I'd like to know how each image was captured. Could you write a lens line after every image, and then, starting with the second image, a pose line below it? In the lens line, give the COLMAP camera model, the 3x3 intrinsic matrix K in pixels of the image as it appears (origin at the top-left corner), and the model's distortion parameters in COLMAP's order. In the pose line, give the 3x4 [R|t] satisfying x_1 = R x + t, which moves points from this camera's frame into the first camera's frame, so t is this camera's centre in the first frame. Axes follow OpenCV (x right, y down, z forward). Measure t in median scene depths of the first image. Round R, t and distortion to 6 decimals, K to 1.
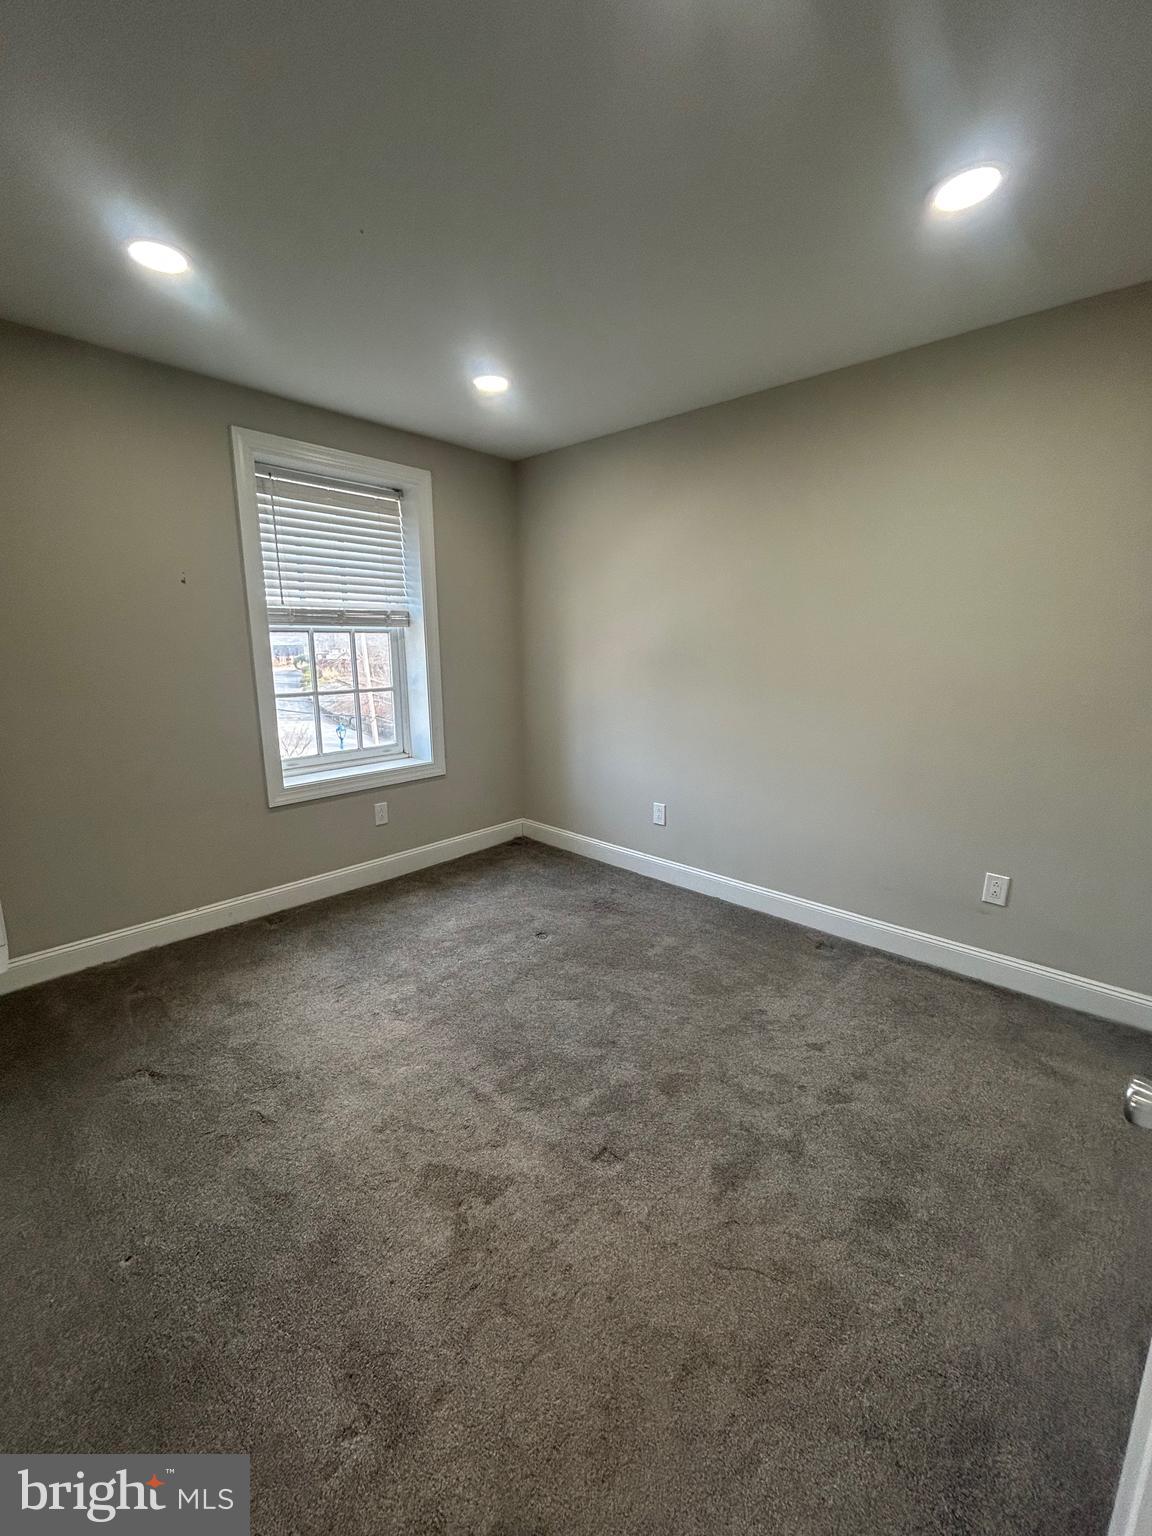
lens RADIAL K [[618.4, 0, 578.0], [0, 618.4, 771.2], [0, 0, 1]] dist [-0.002413, 0.000957]
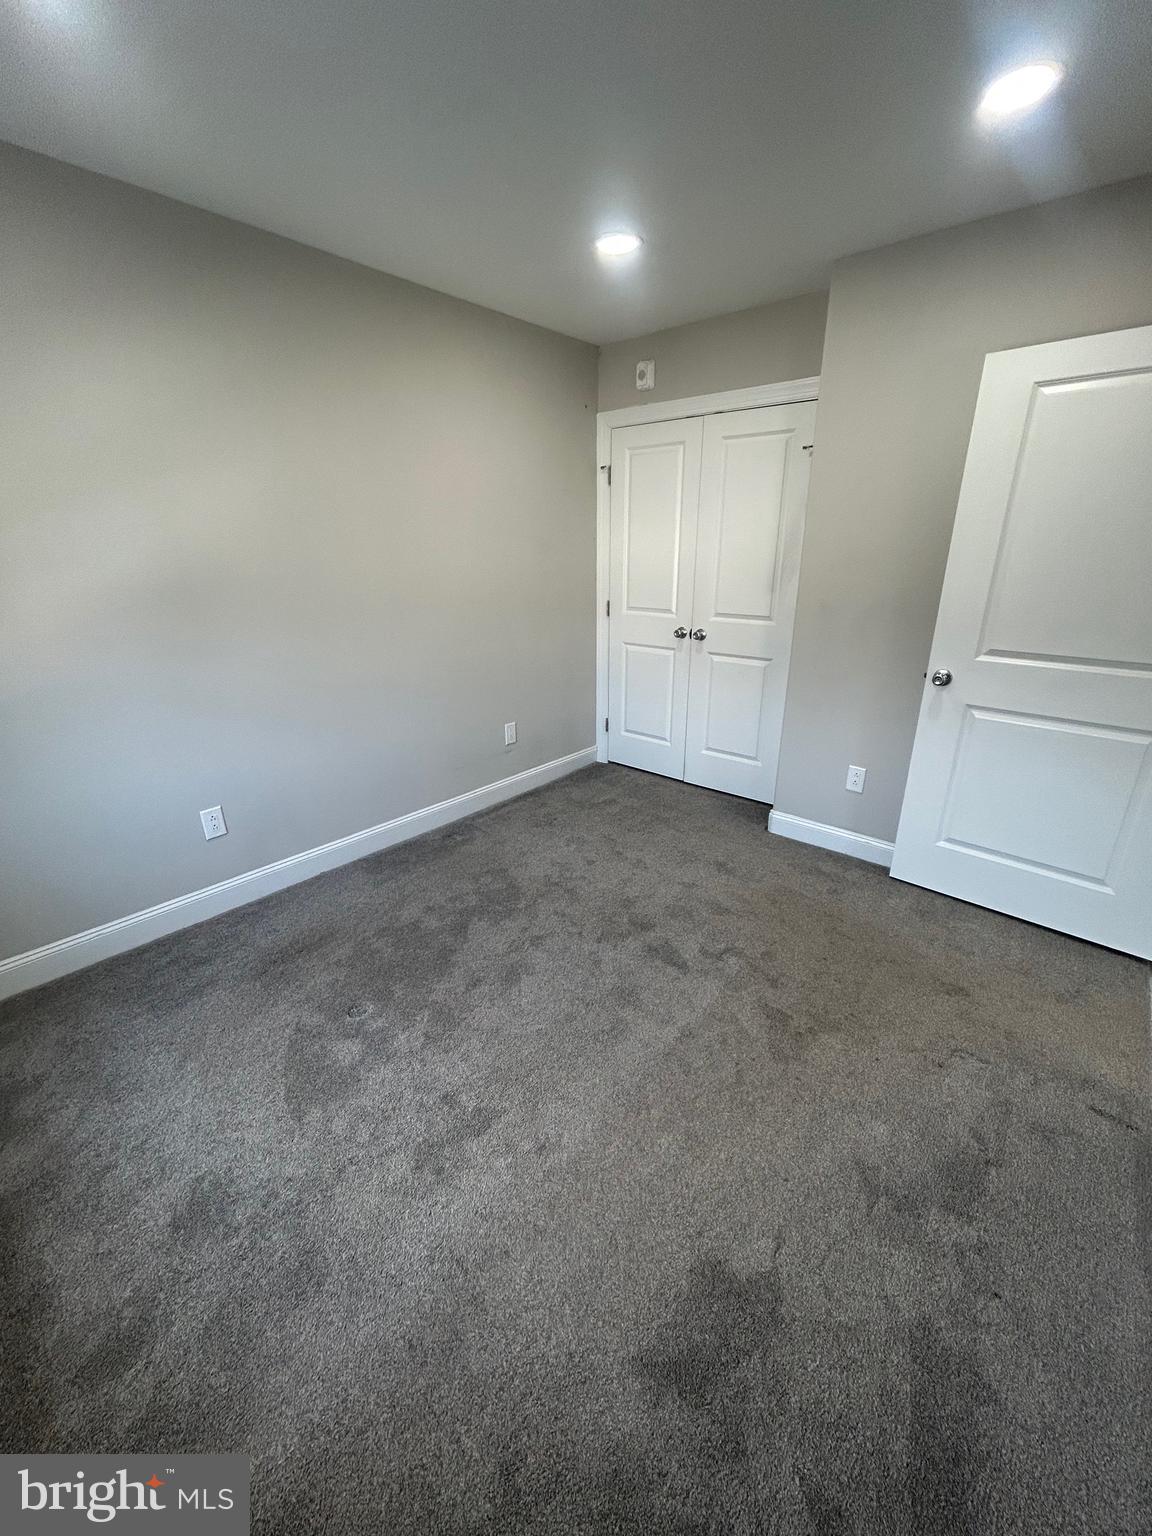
lens RADIAL K [[618.4, 0, 578.0], [0, 618.4, 761.3], [0, 0, 1]] dist [-0.002413, 0.000957]
pose [[-0.021347, -0.328775, 0.944167, -0.694596], [0.215507, 0.920668, 0.325465, -0.180508], [-0.976269, 0.210422, 0.051200, 0.740377]]
